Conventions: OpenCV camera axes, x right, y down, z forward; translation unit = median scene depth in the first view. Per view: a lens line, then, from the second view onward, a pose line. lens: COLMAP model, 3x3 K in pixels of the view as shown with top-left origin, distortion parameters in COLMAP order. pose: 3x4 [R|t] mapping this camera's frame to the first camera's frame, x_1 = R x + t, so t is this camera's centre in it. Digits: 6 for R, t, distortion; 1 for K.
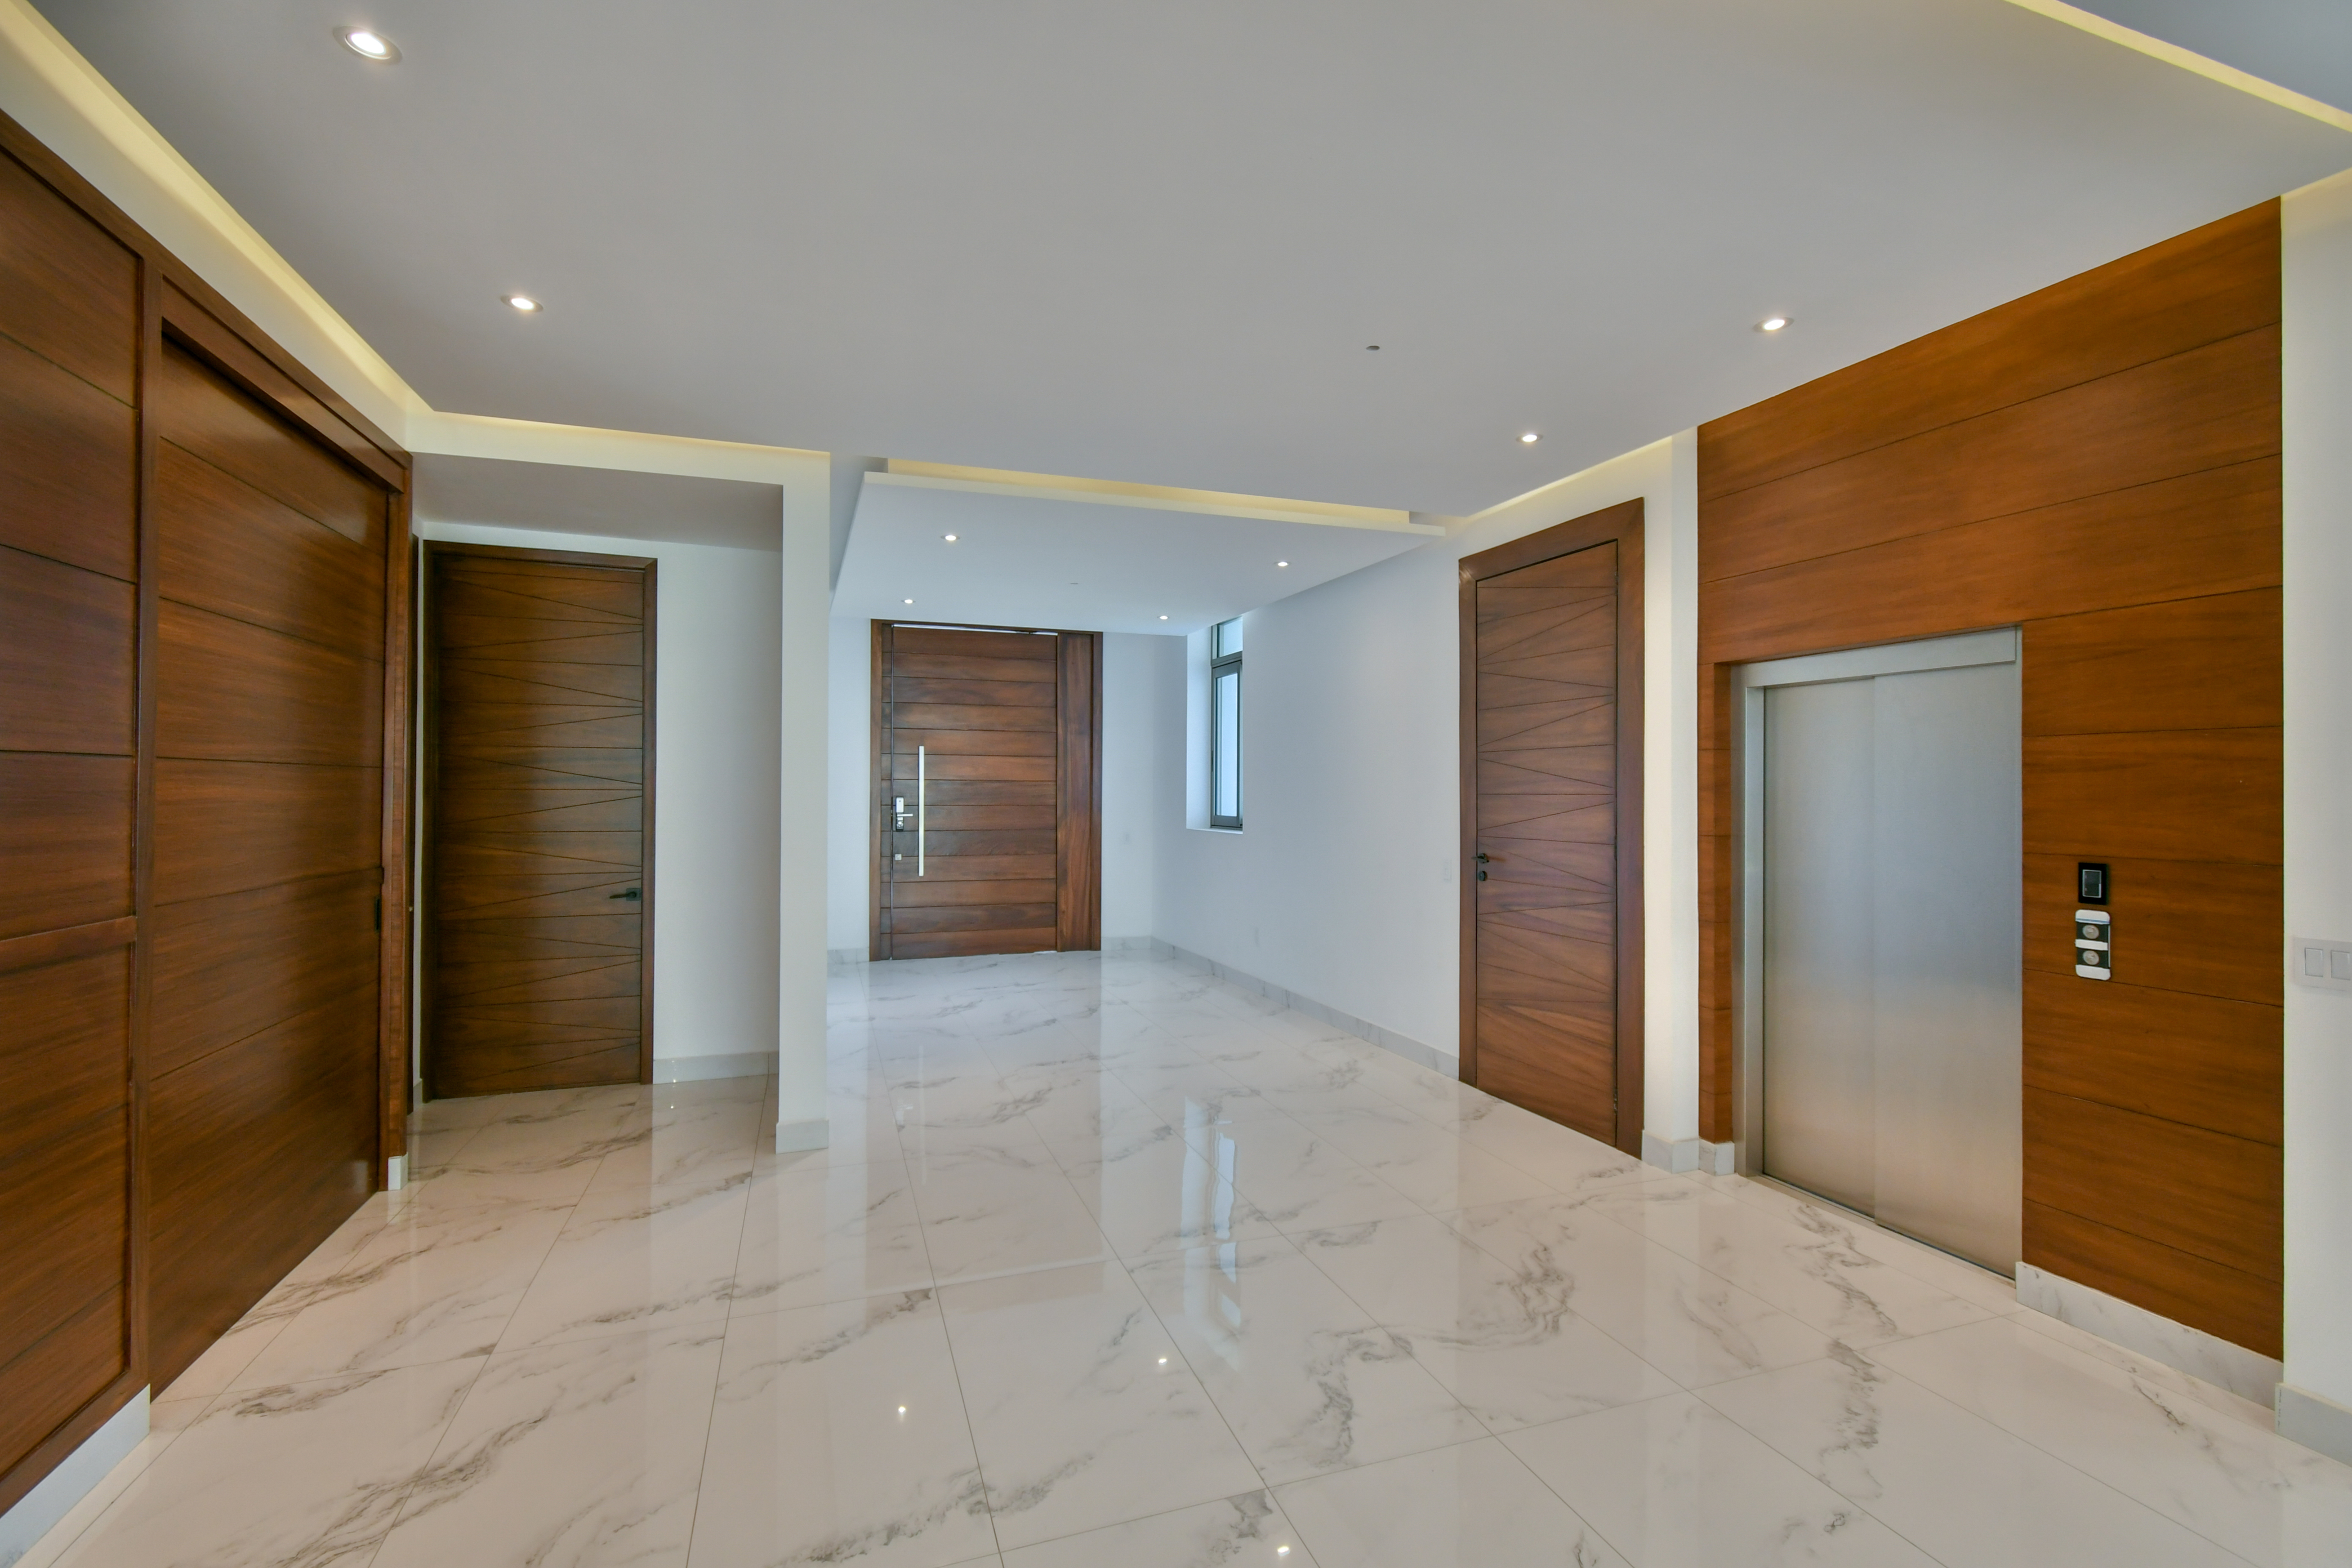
lens RADIAL K [[1050.6, 0, 1193.4], [0, 1050.6, 788.1], [0, 0, 1]] dist [-0.000775, -0.001225]
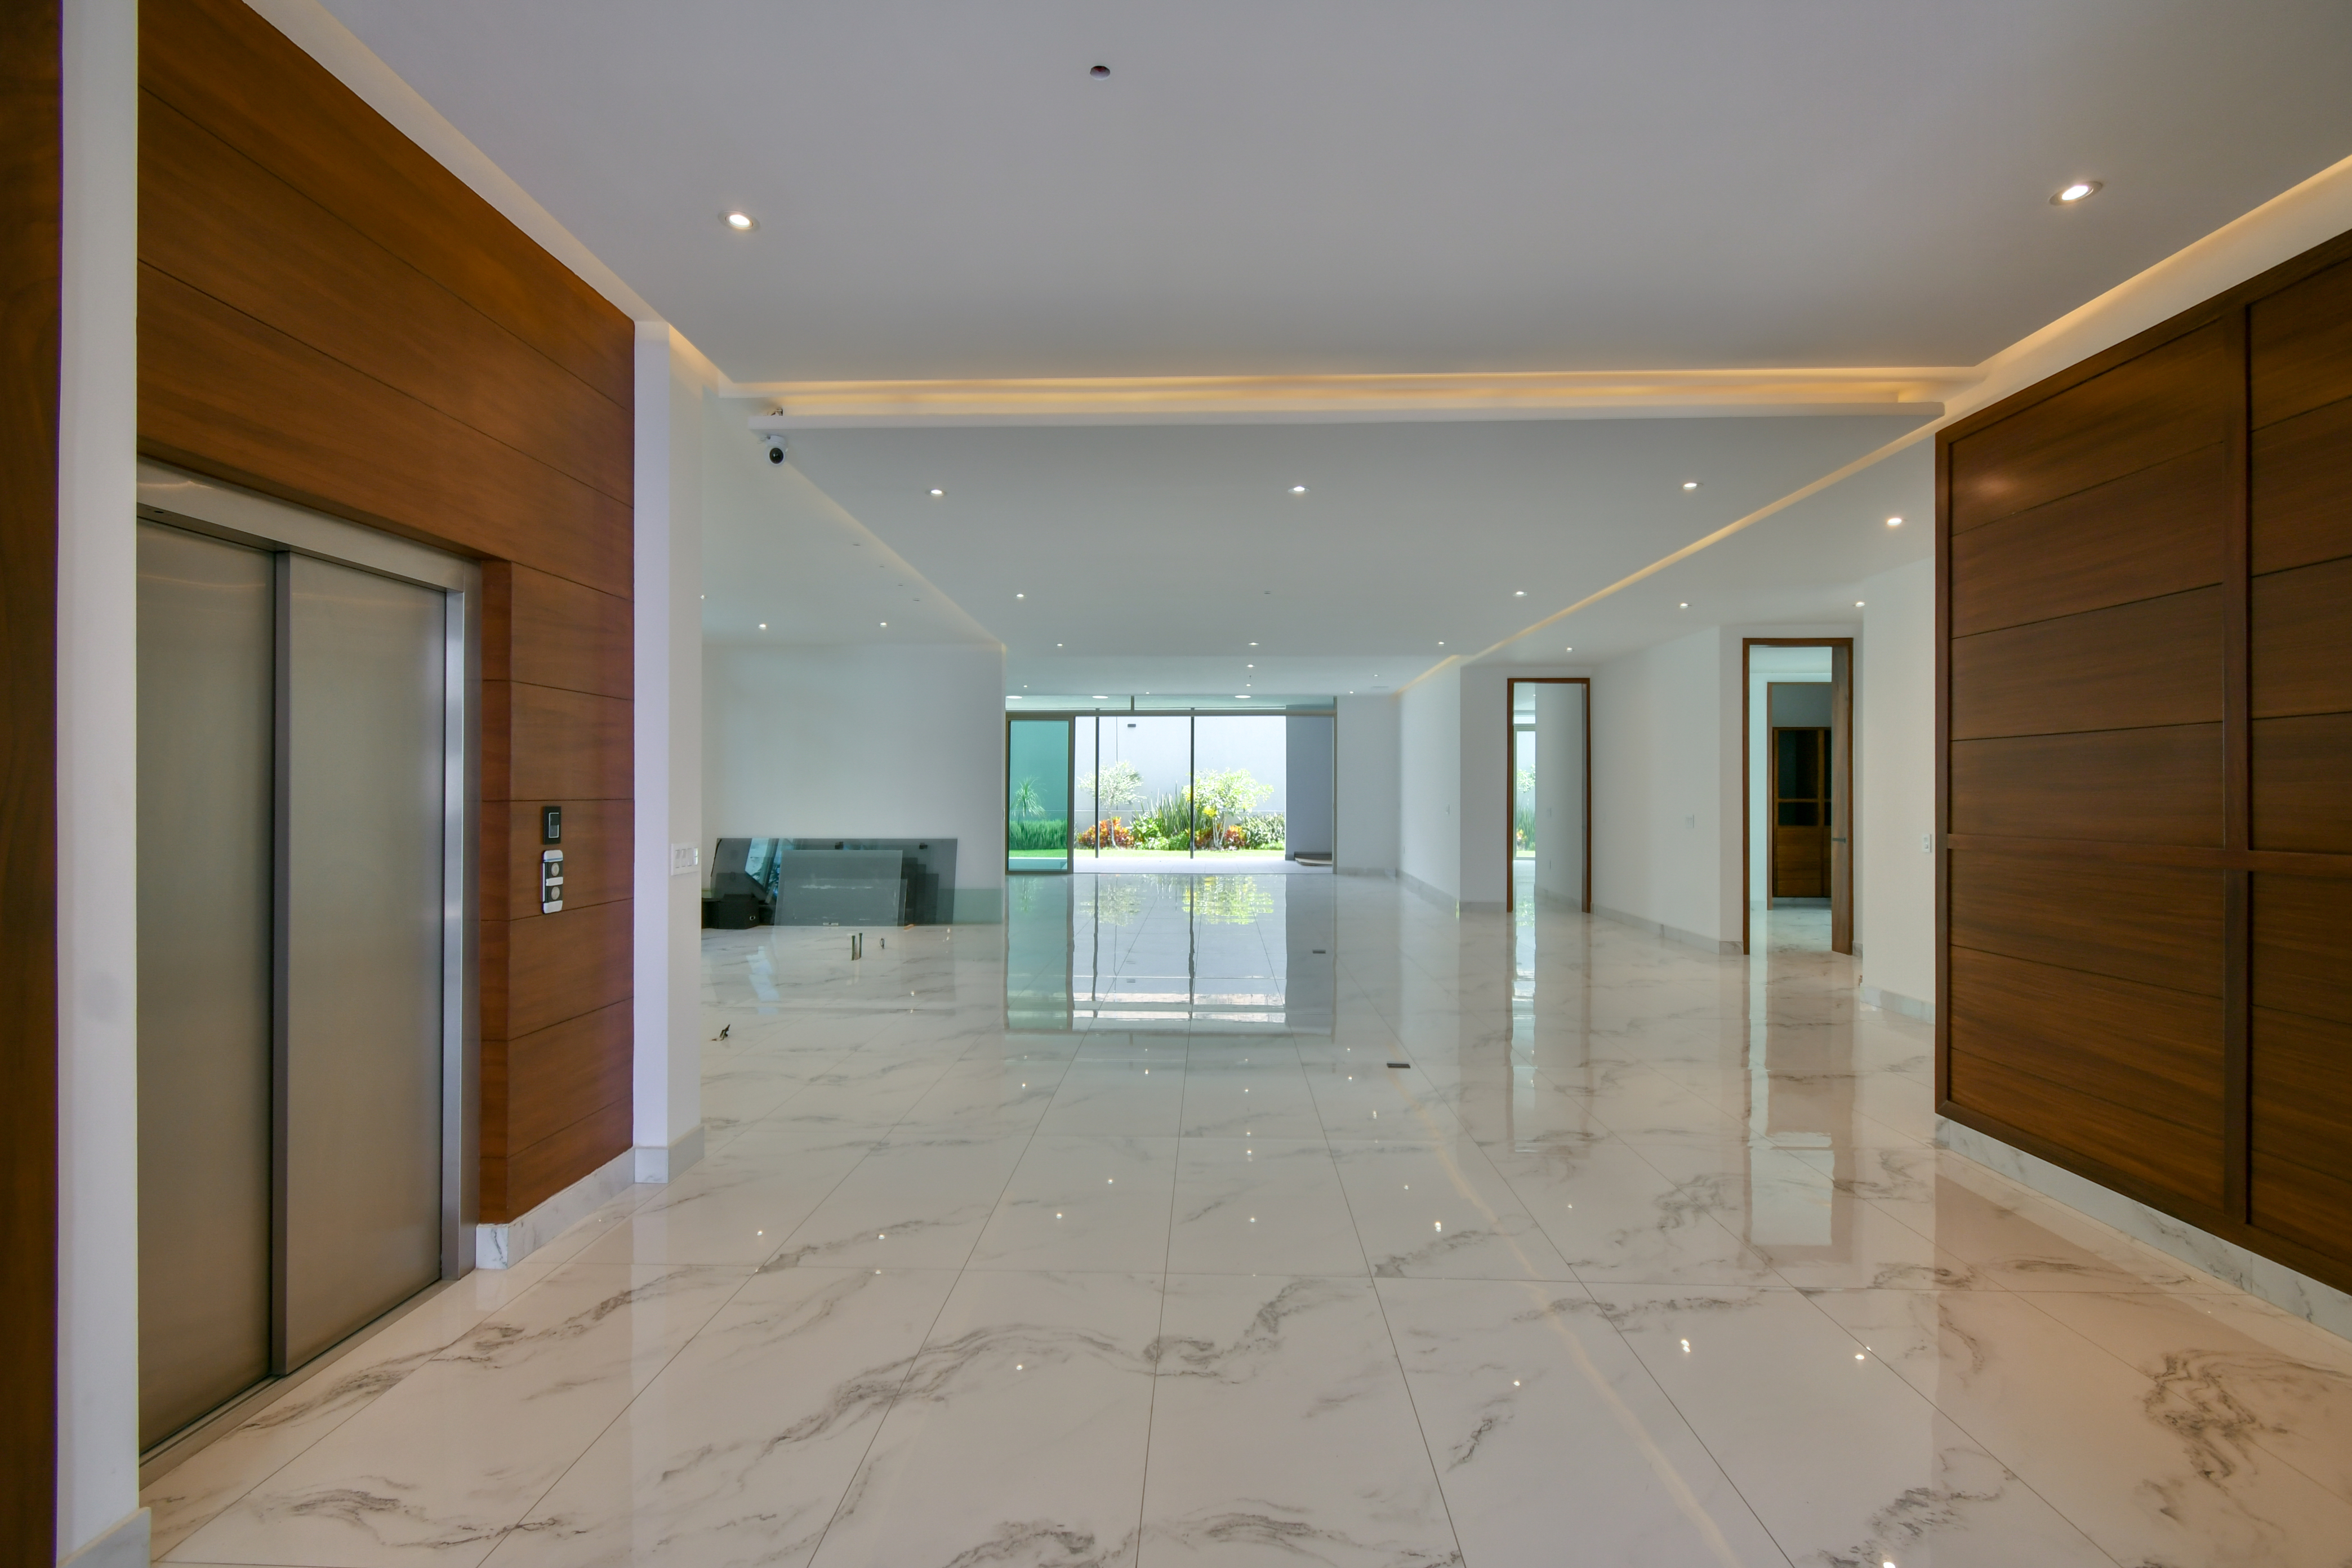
lens RADIAL K [[1015.9, 0, 1168.3], [0, 1015.9, 790.3], [0, 0, 1]] dist [0.002095, -0.000200]
pose [[-0.920734, -0.008112, 0.390107, -0.121193], [-0.008286, 0.999965, 0.001239, 0.041662], [-0.390104, -0.002092, -0.920769, 1.487737]]
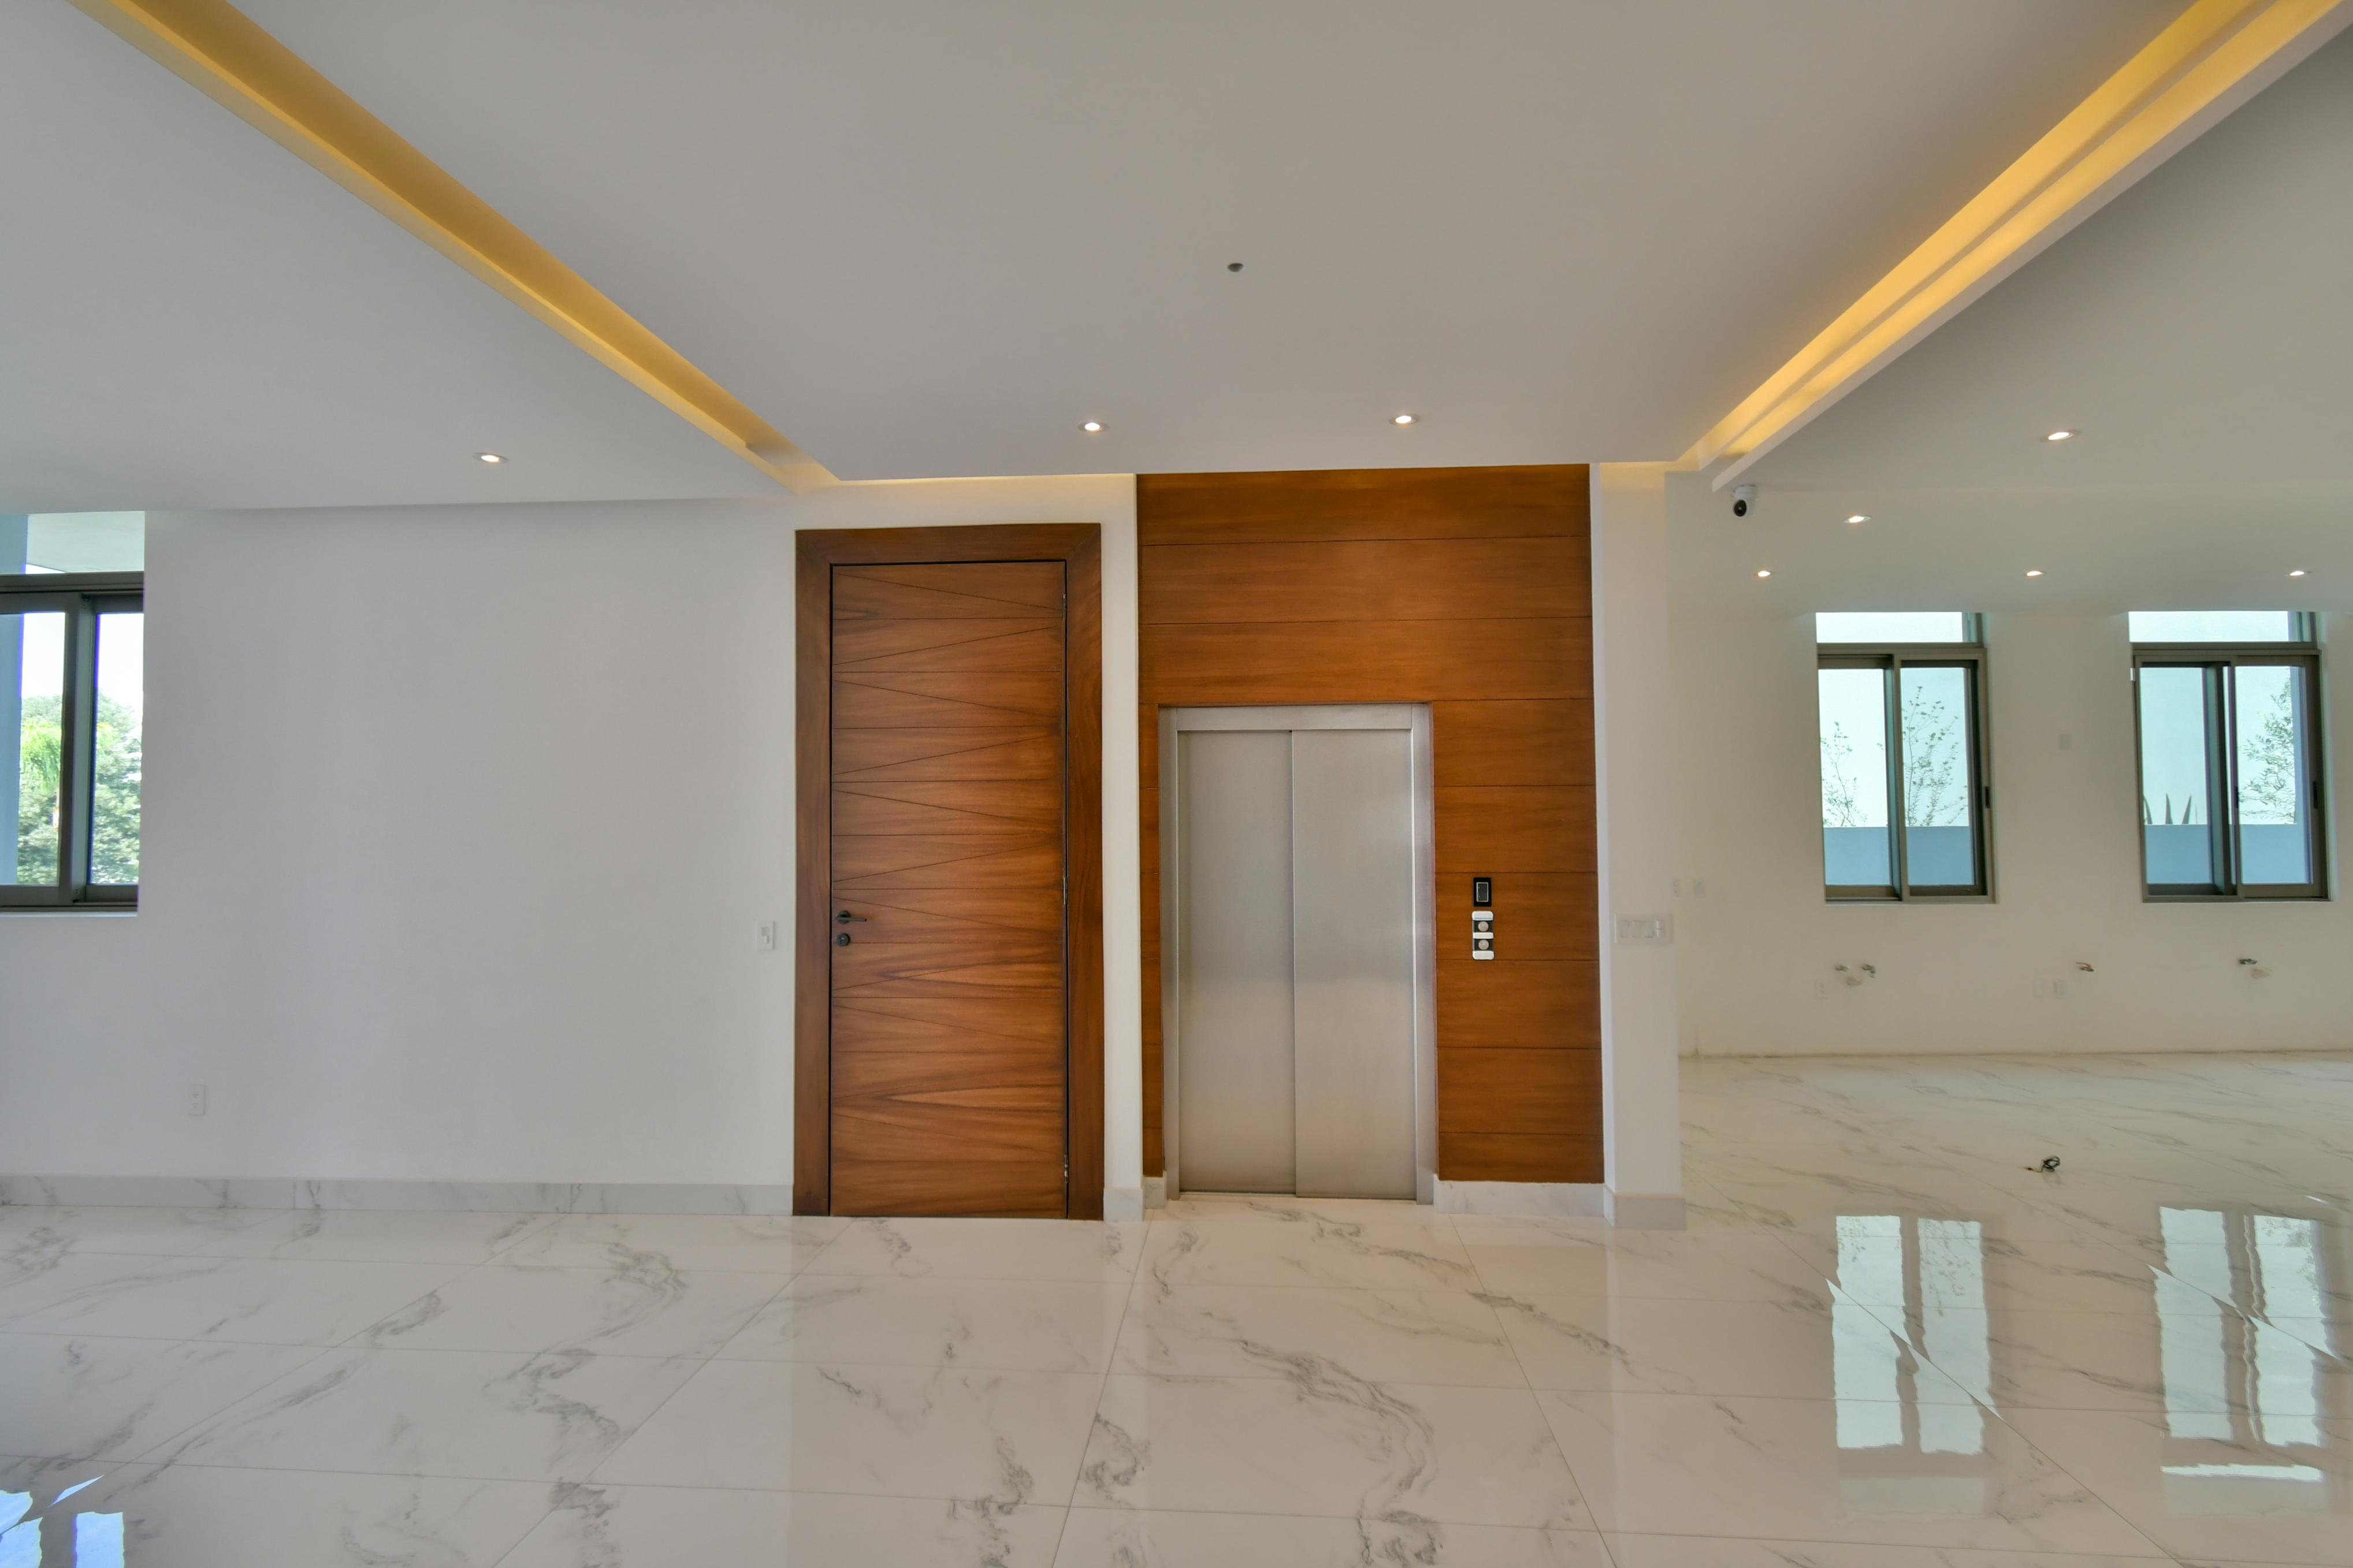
lens RADIAL K [[1051.1, 0, 1193.9], [0, 1051.1, 788.1], [0, 0, 1]] dist [-0.000775, -0.001225]
pose [[0.406007, 0.021657, 0.913613, -0.516694], [0.005110, 0.999650, -0.025967, -0.012205], [-0.913856, 0.015212, 0.405754, 0.672344]]
